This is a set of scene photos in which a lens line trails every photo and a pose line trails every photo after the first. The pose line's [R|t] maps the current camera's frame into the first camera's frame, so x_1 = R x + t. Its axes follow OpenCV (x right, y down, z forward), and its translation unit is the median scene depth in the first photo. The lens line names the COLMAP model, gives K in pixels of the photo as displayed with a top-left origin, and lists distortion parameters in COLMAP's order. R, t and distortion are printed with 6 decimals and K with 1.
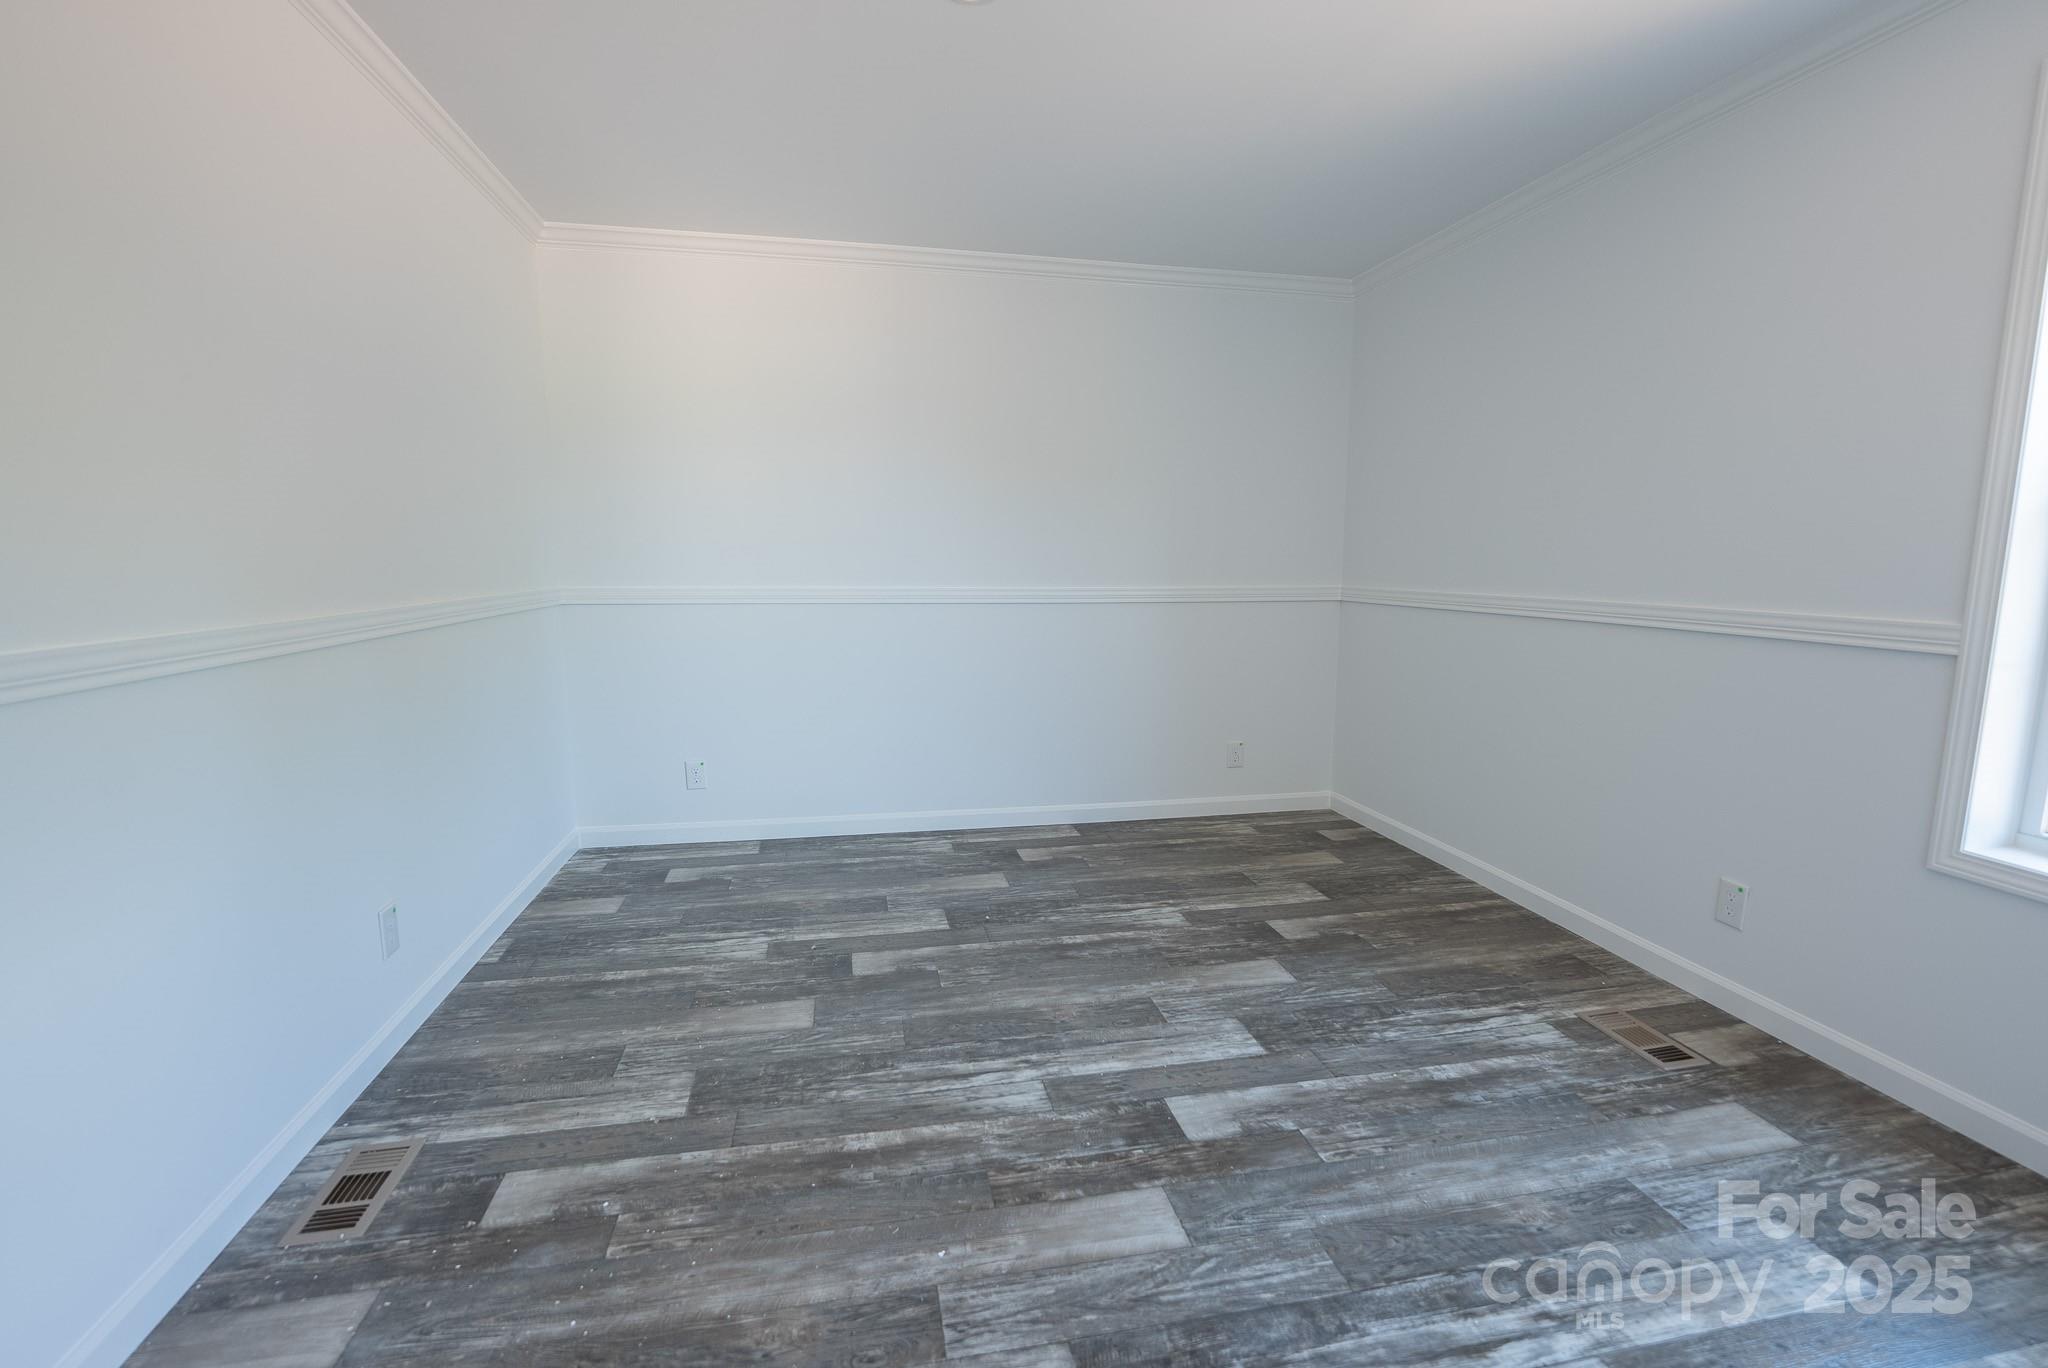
lens RADIAL K [[927.7, 0, 1029.5], [0, 927.7, 690.2], [0, 0, 1]] dist [-0.017926, -0.000190]
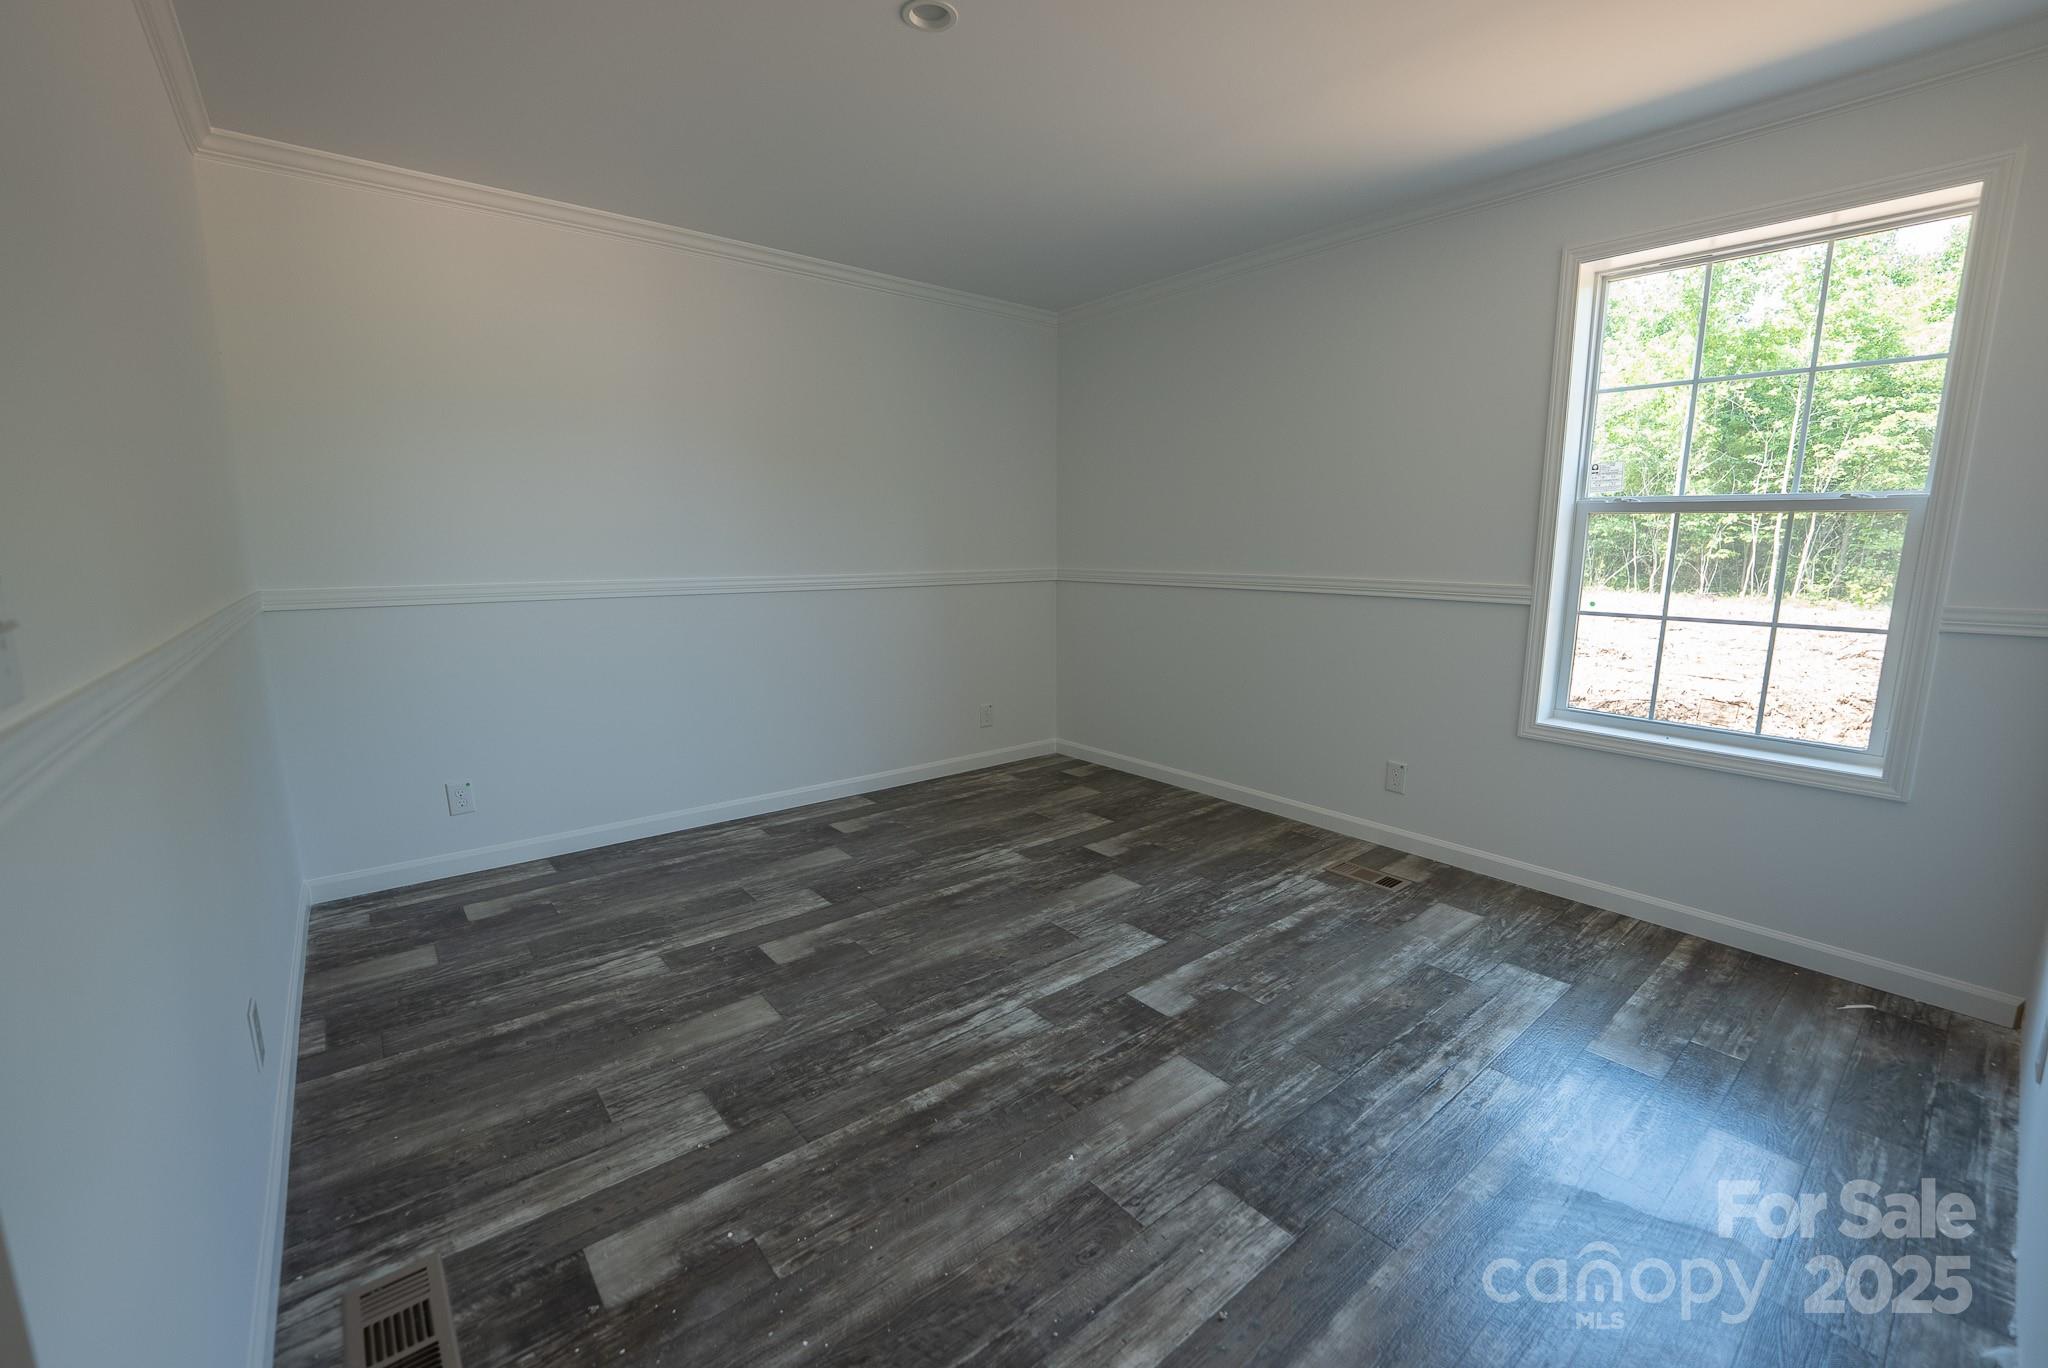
lens RADIAL K [[845.3, 0, 1032.7], [0, 845.3, 692.7], [0, 0, 1]] dist [-0.026039, 0.000661]
pose [[0.881836, -0.086840, 0.463492, -0.465065], [0.071053, 0.996145, 0.051452, -0.020793], [-0.466173, -0.012439, 0.884606, 0.082004]]
